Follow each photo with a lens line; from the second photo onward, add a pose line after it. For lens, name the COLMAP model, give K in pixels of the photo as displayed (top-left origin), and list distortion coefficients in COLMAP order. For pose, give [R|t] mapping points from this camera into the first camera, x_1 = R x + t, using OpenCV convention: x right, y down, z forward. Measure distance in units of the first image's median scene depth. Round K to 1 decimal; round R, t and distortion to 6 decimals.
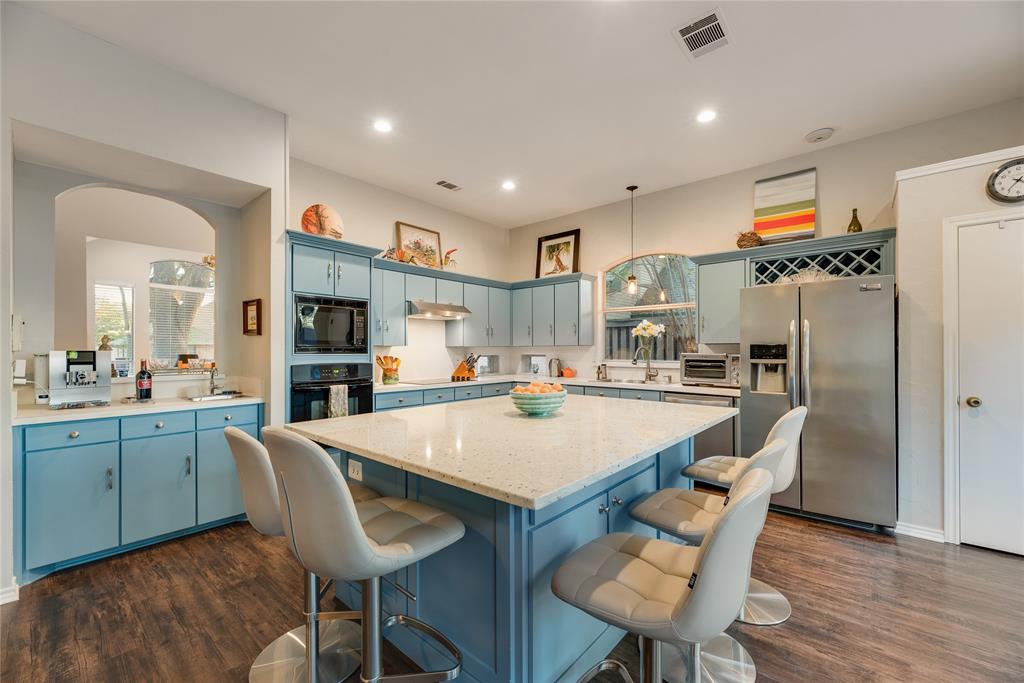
lens RADIAL K [[418.1, 0, 512.8], [0, 418.1, 346.6], [0, 0, 1]] dist [0.001787, -0.000020]
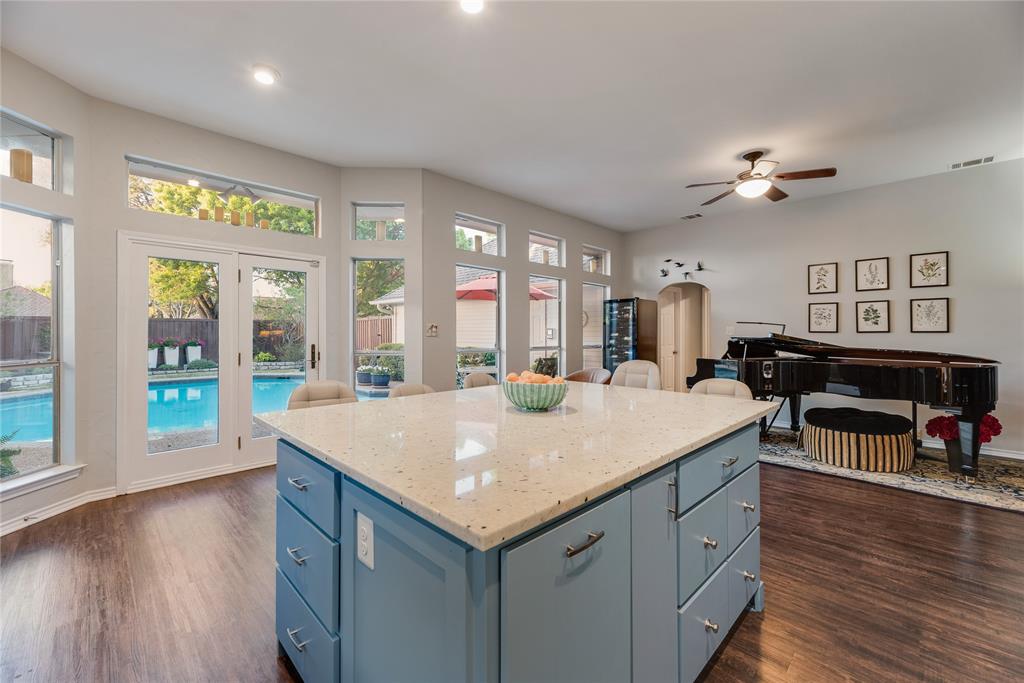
lens RADIAL K [[418.1, 0, 514.2], [0, 418.1, 329.4], [0, 0, 1]] dist [0.001787, -0.000020]
pose [[-0.997400, 0.005057, 0.071886, 0.027072], [0.003963, 0.999874, -0.015357, 0.005892], [-0.071954, -0.015032, -0.997295, 1.148164]]
